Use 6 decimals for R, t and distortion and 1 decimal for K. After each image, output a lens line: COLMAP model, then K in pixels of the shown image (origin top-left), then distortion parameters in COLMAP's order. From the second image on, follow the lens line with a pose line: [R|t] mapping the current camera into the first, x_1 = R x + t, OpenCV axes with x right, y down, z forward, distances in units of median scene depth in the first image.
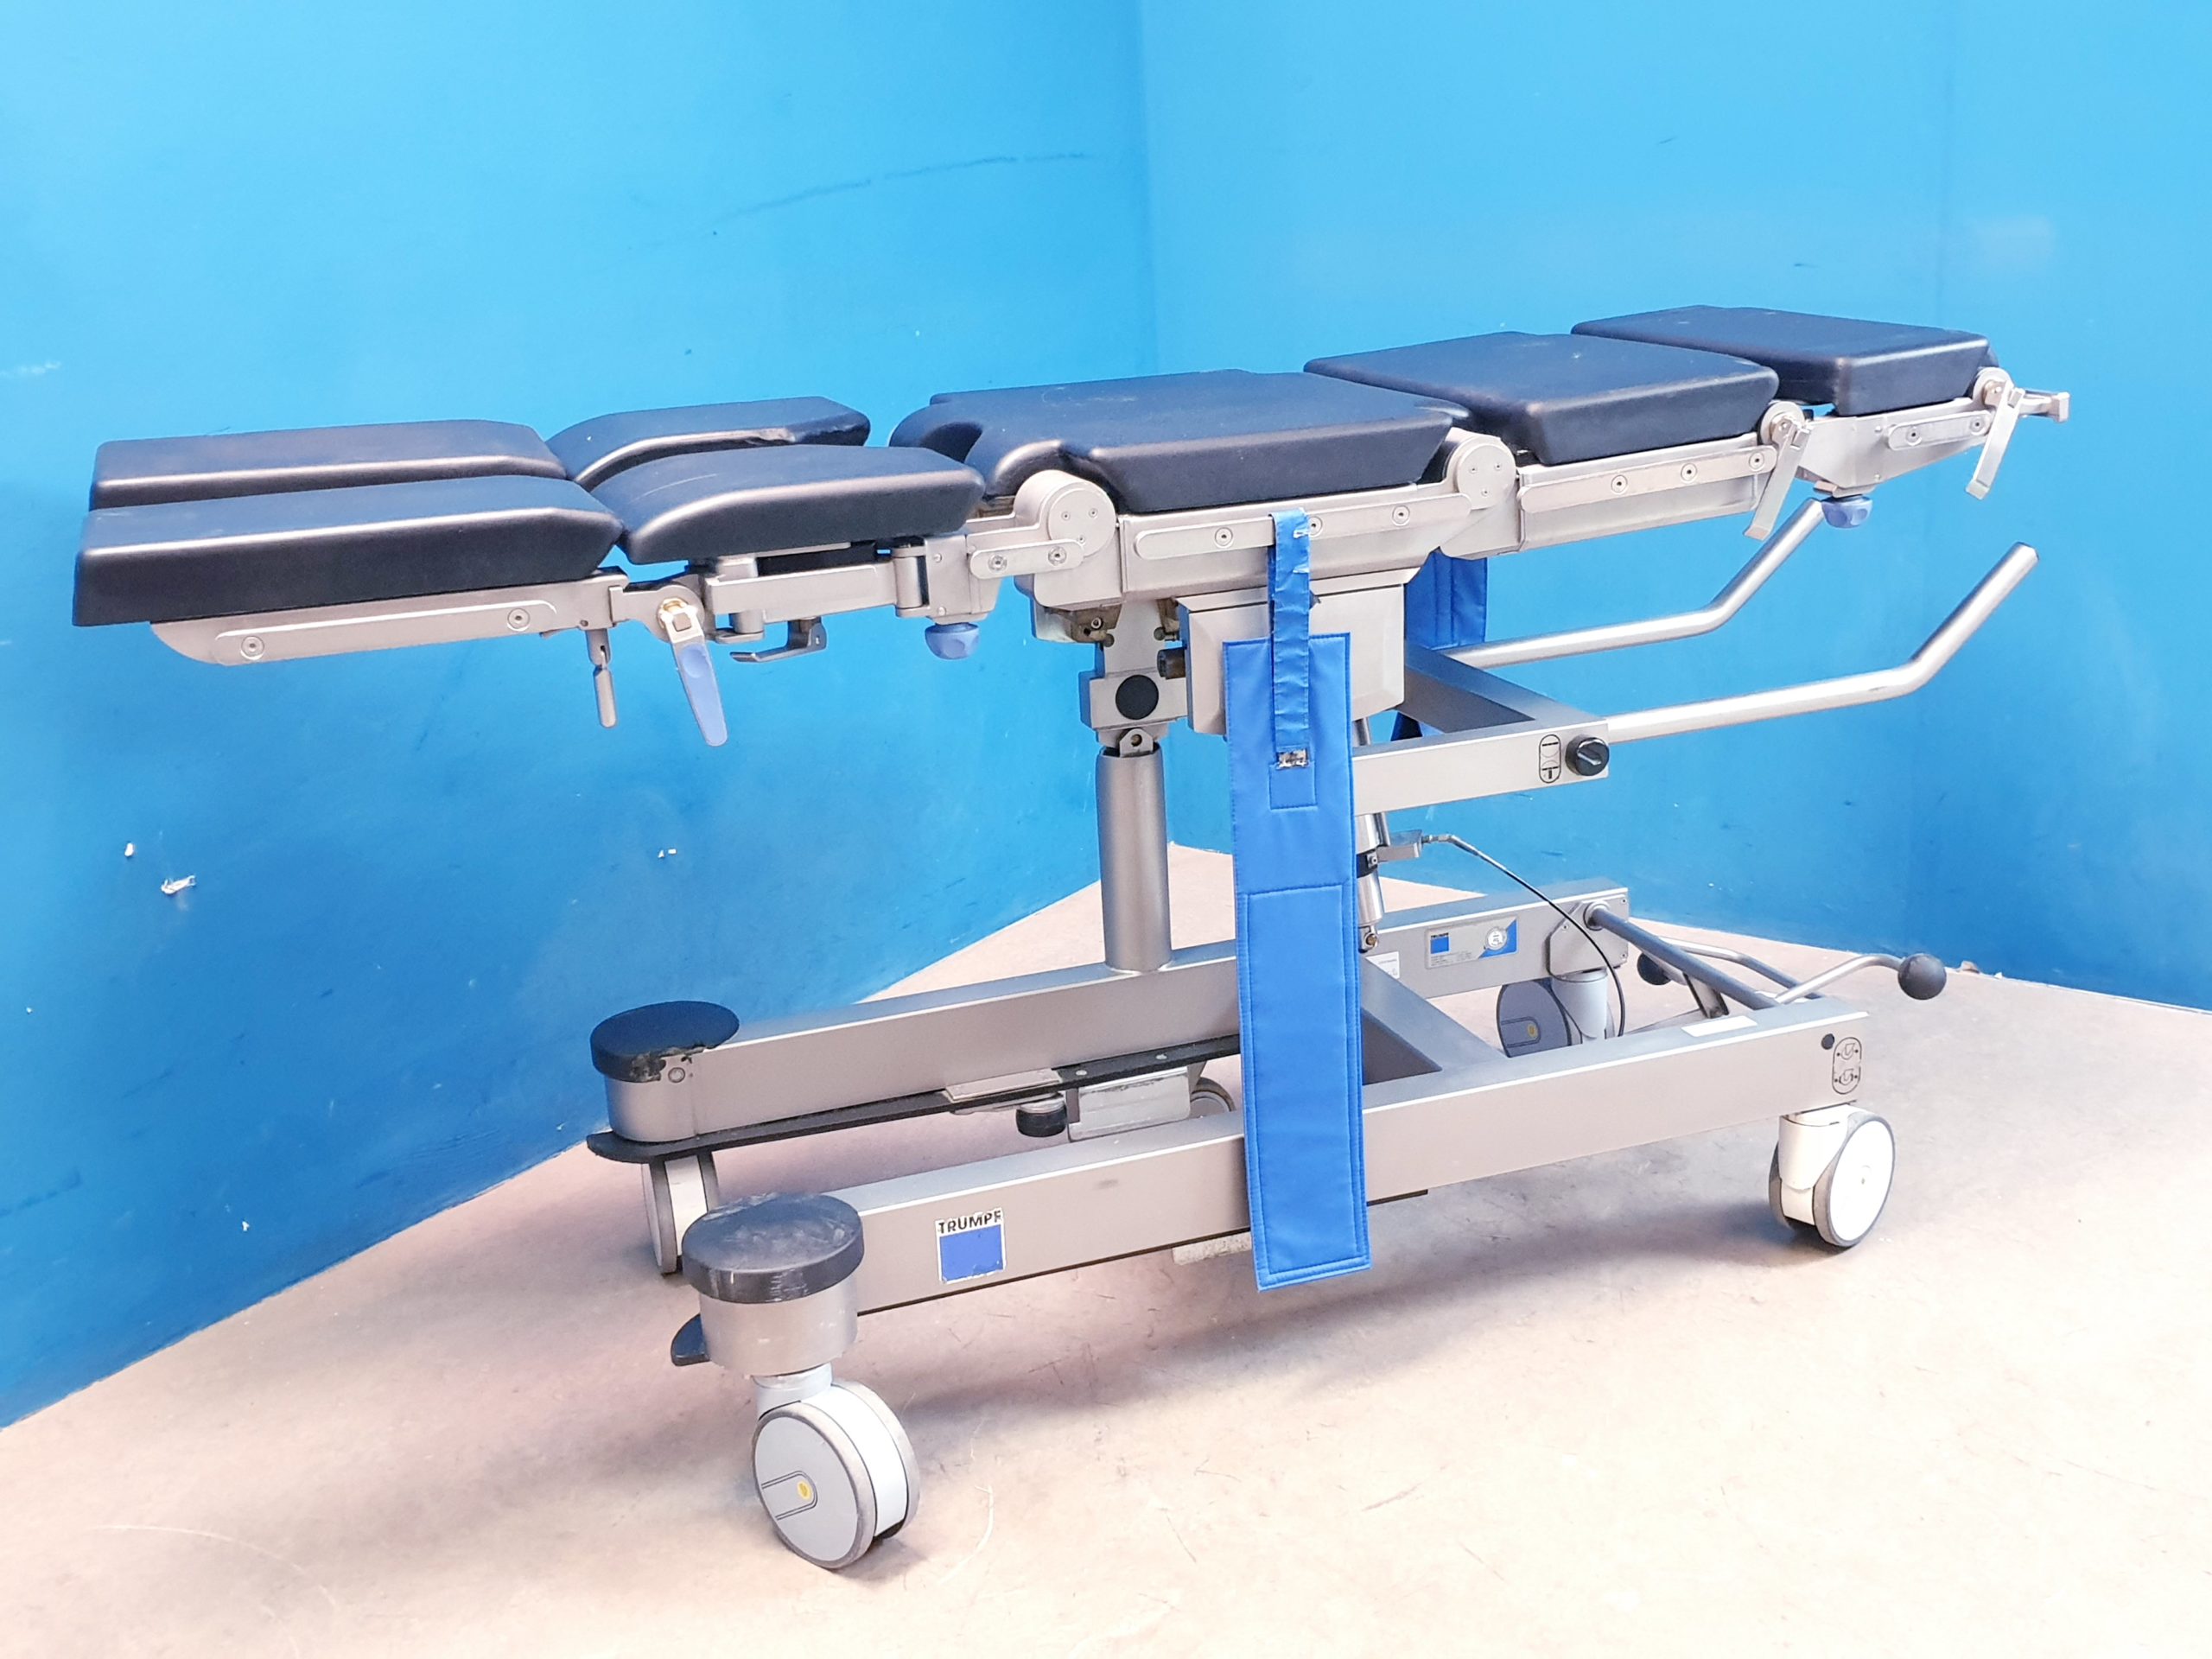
lens RADIAL K [[2485.8, 0, 1118.4], [0, 2485.8, 802.4], [0, 0, 1]] dist [-0.025448, 0.000000]
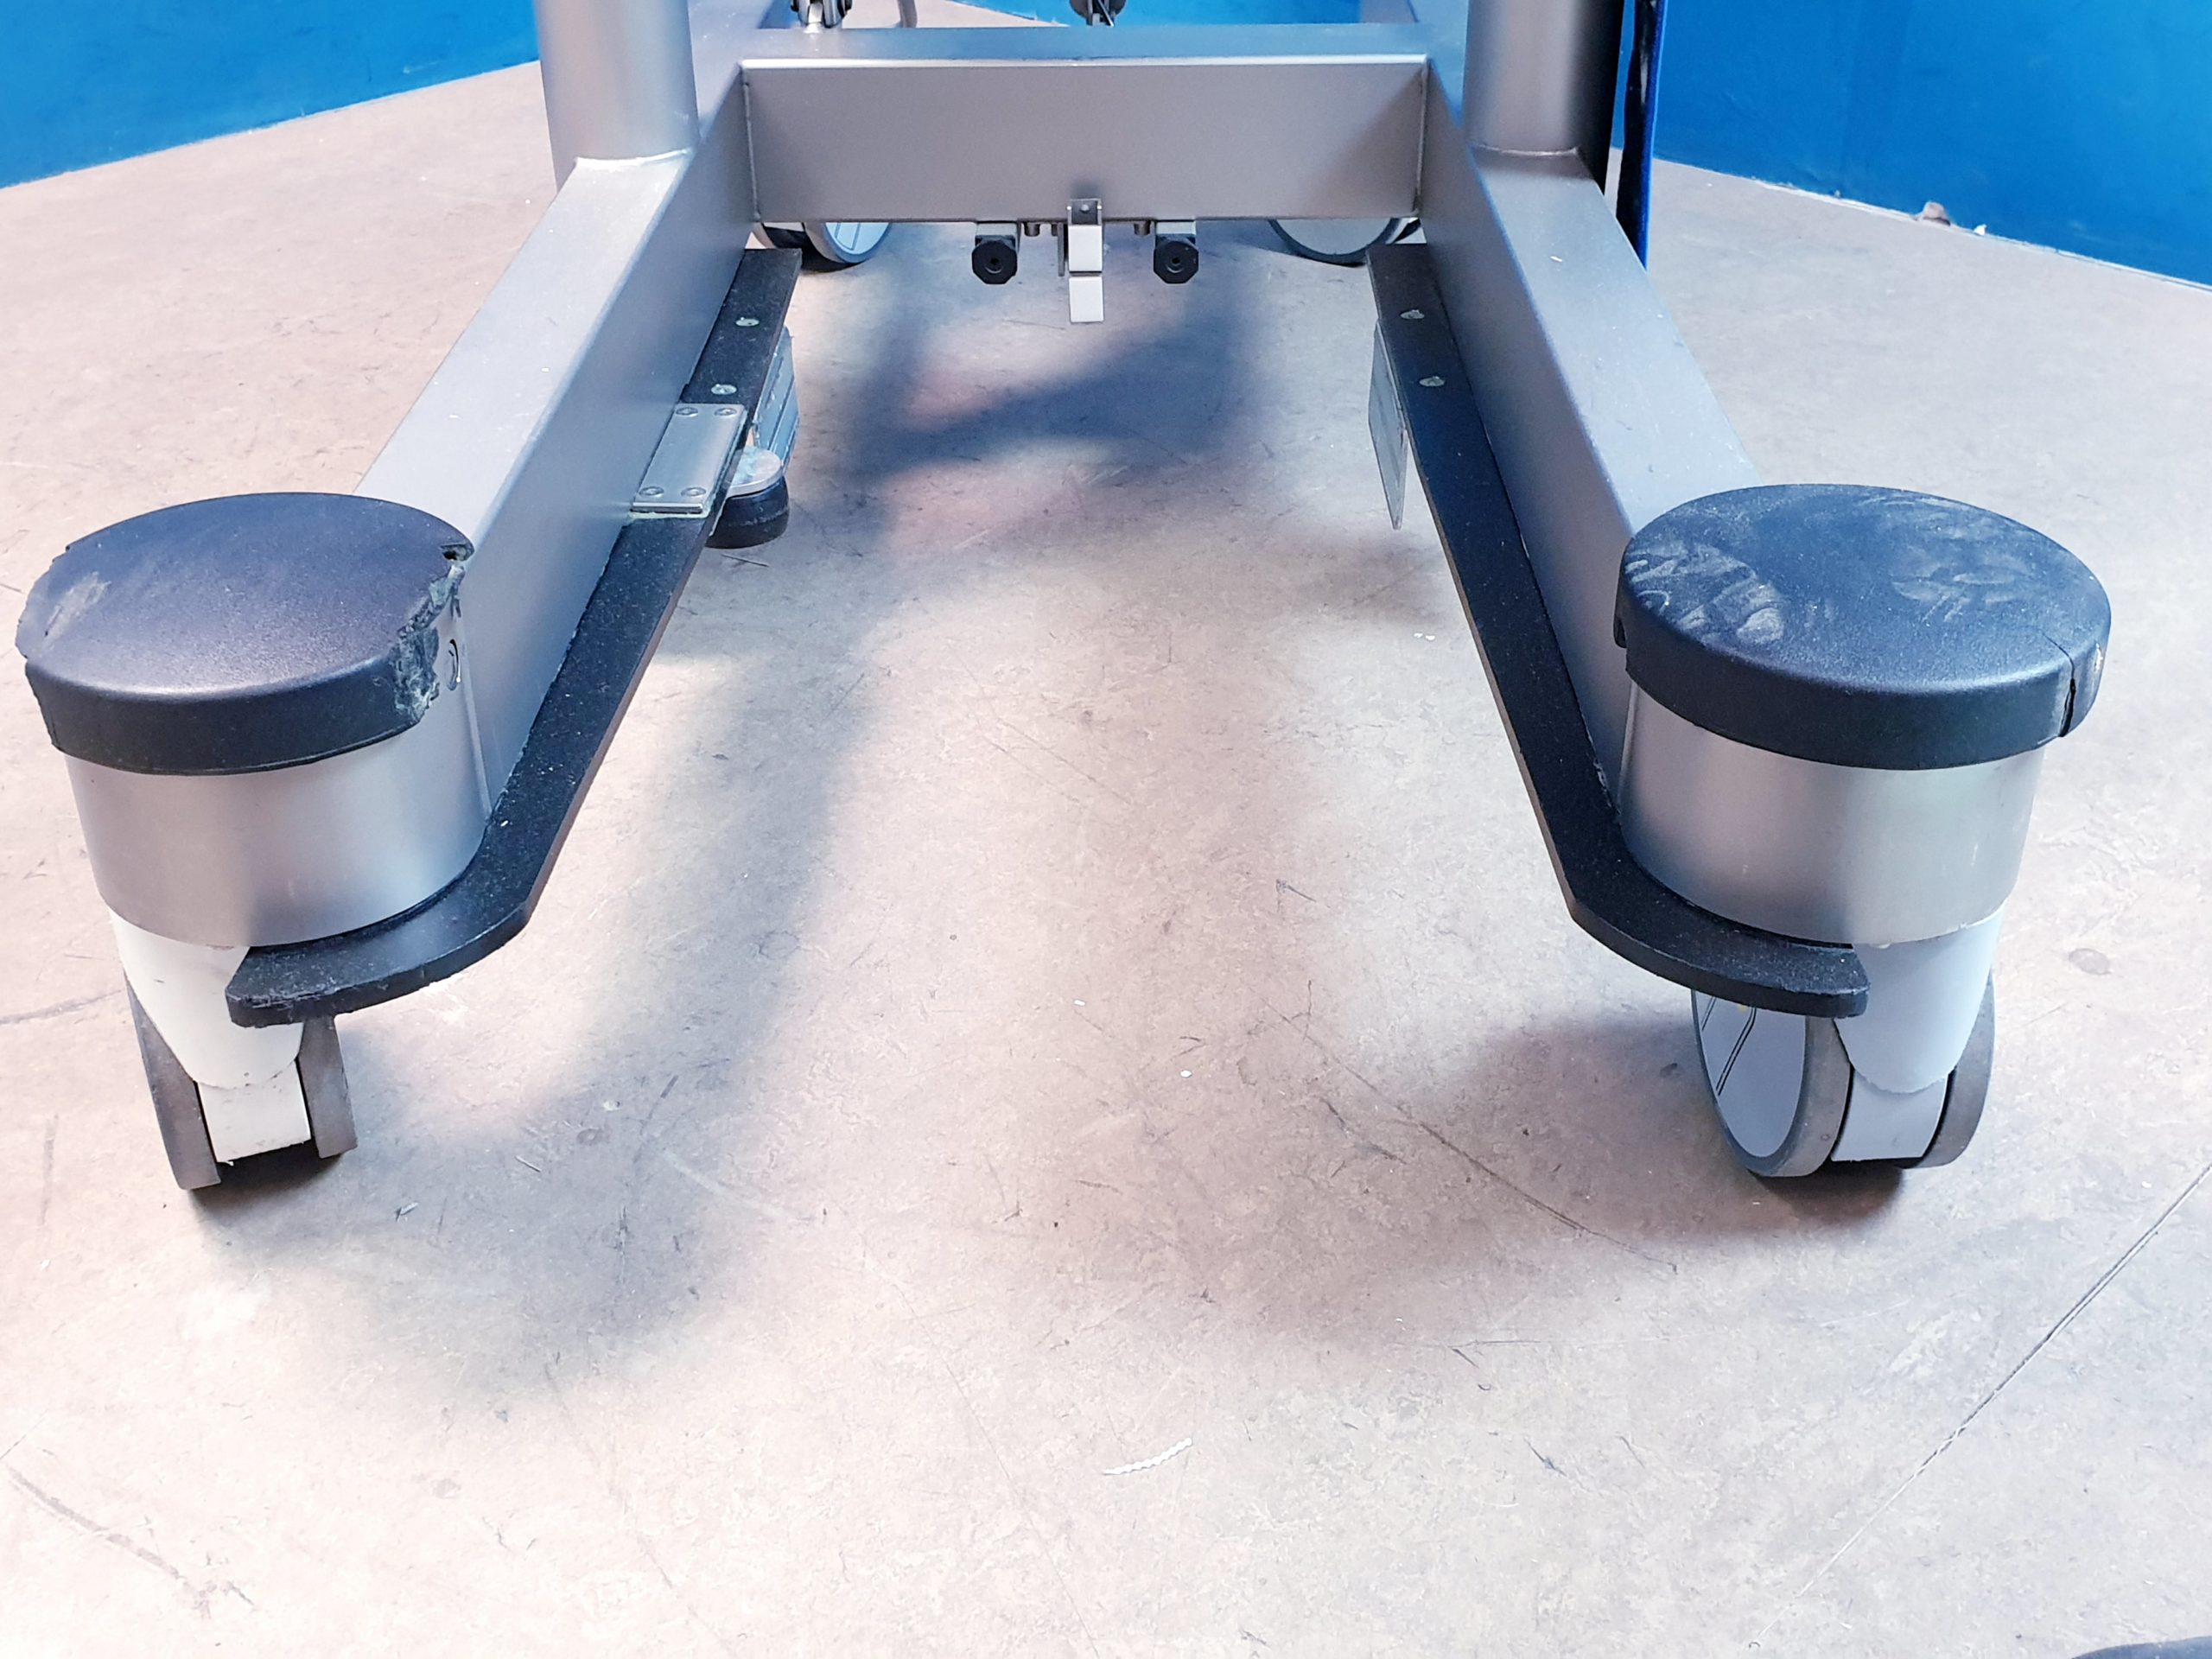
lens RADIAL K [[2485.8, 0, 1125.8], [0, 2485.8, 843.9], [0, 0, 1]] dist [-0.025448, 0.000000]
pose [[0.981897, 0.122967, -0.144076, 0.313356], [-0.079332, 0.957674, 0.276707, 0.075744], [0.172004, -0.260268, 0.950092, 0.462541]]
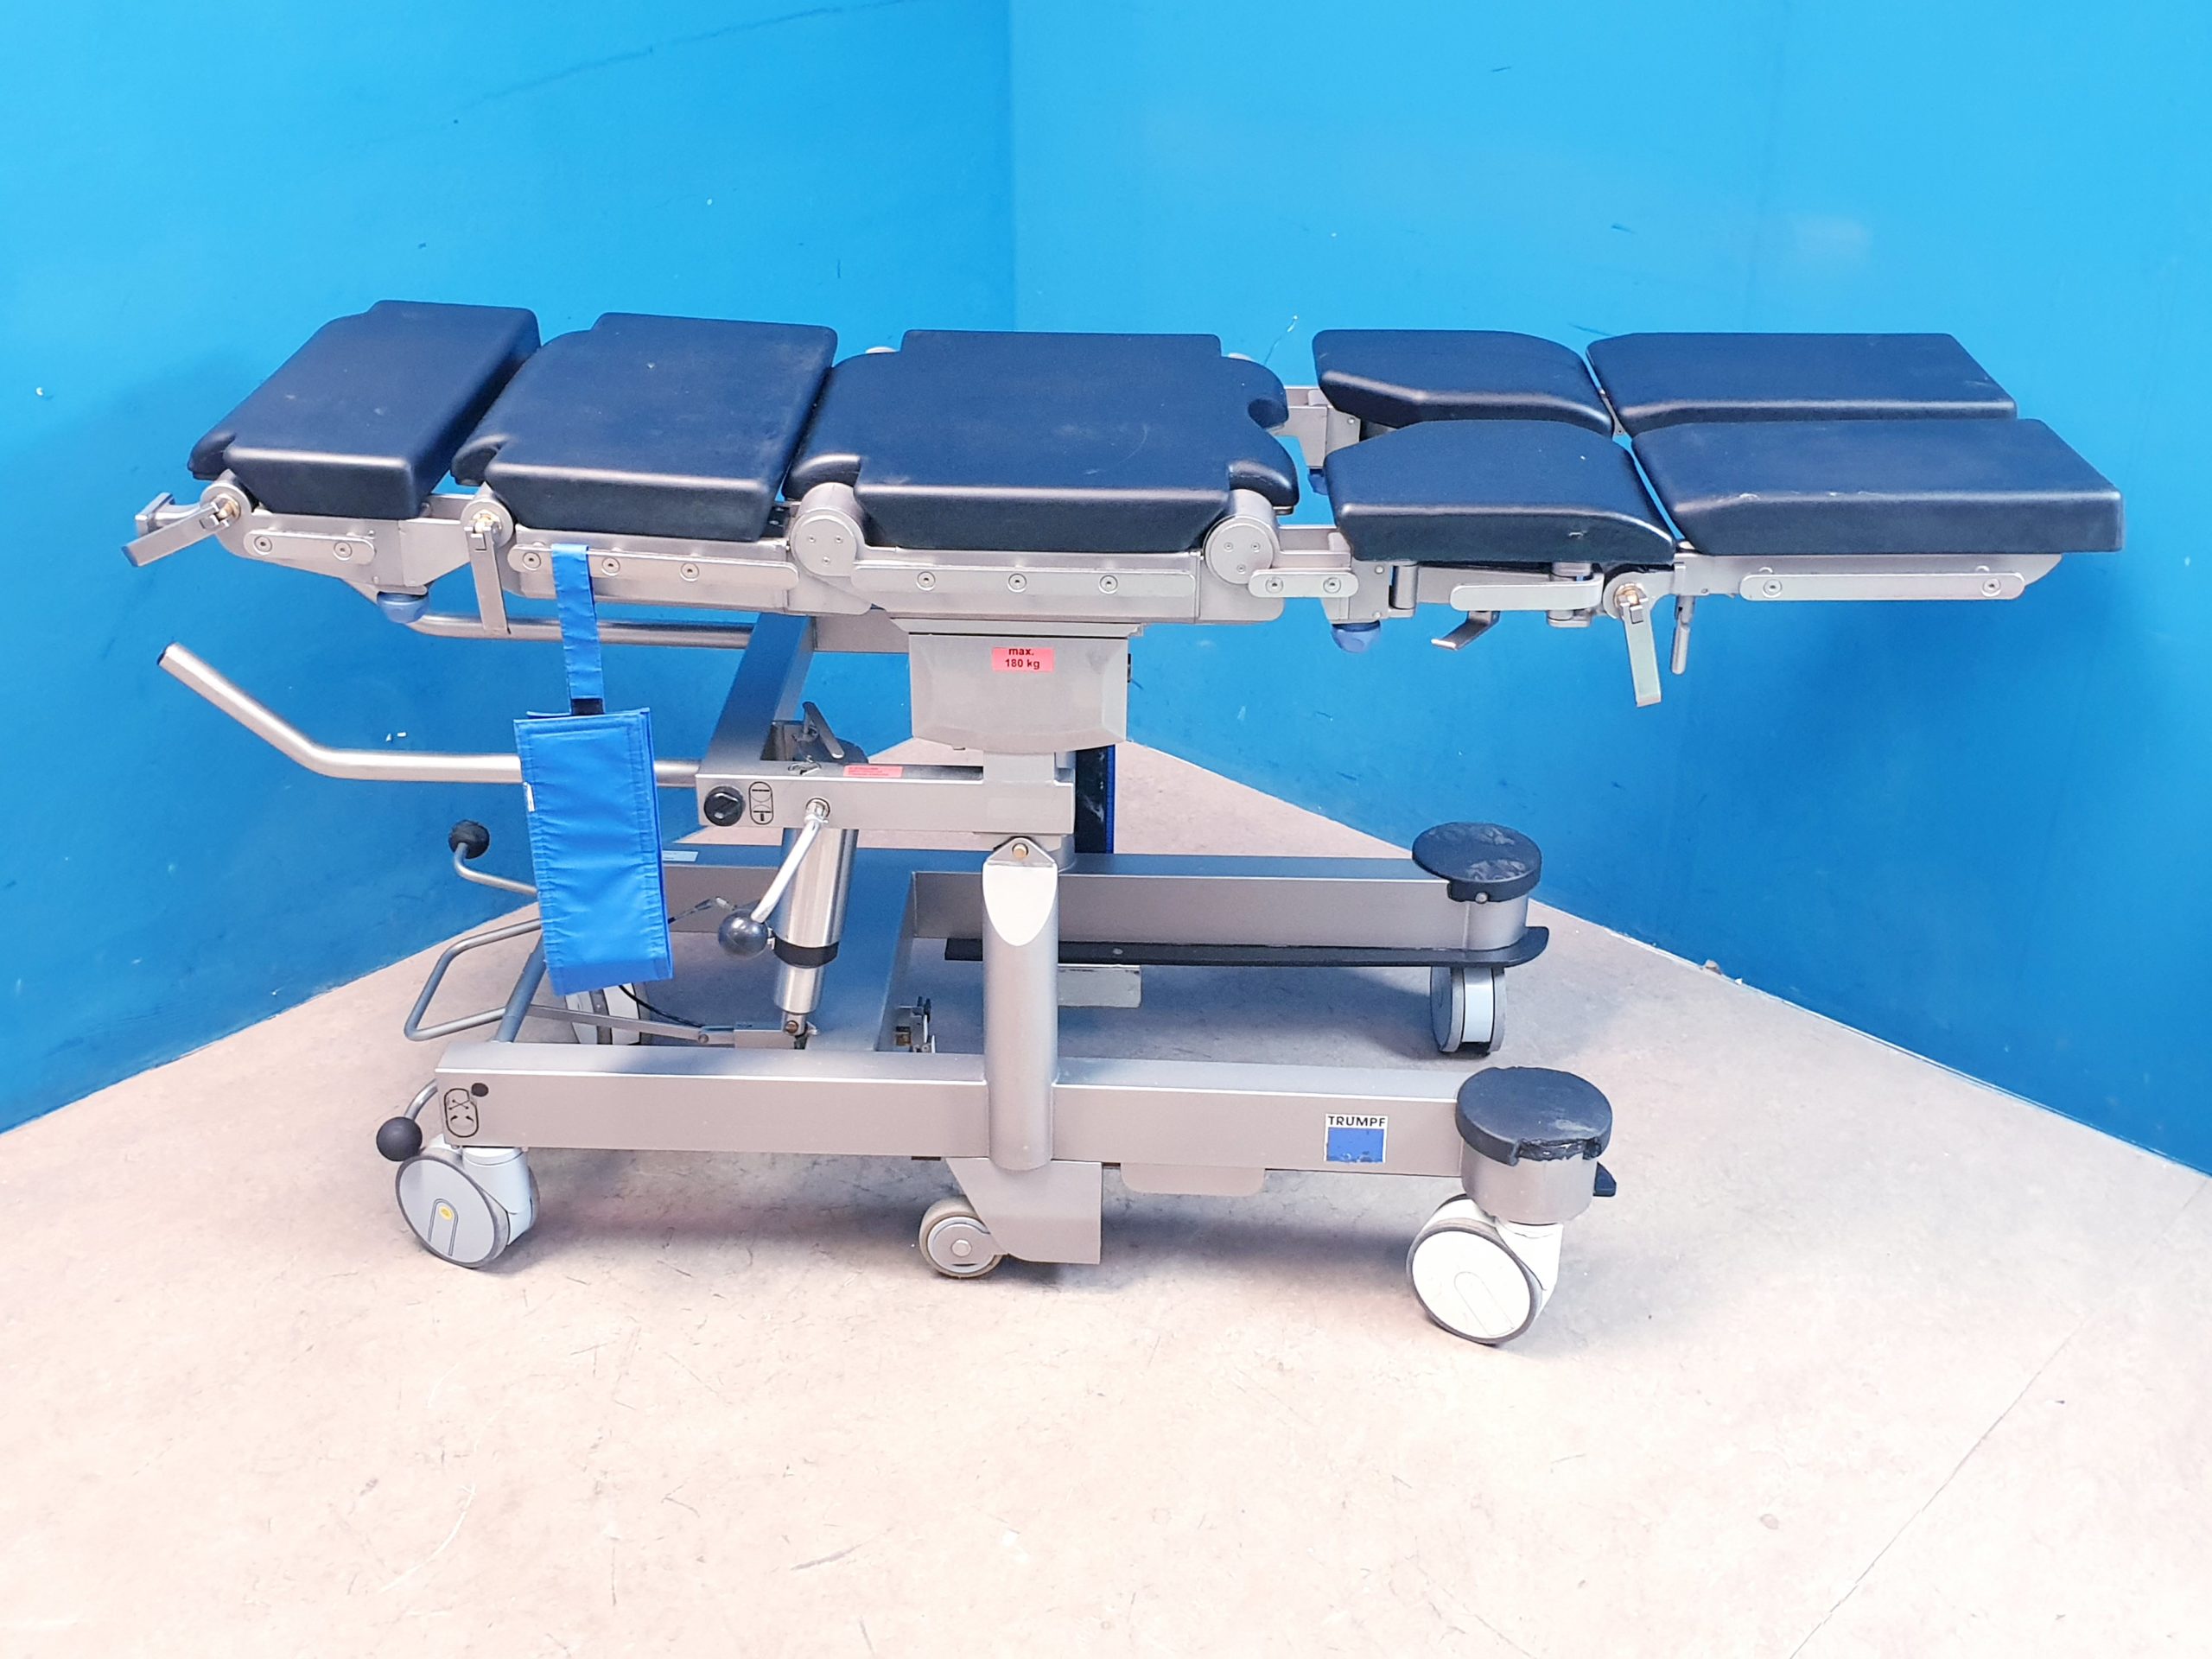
lens RADIAL K [[2485.8, 0, 1095.7], [0, 2485.8, 821.3], [0, 0, 1]] dist [-0.025448, 0.000000]
pose [[0.987996, 0.113910, -0.104345, 0.239620], [-0.090254, 0.973841, 0.208539, -0.206547], [0.125370, -0.196618, 0.972432, 0.037170]]
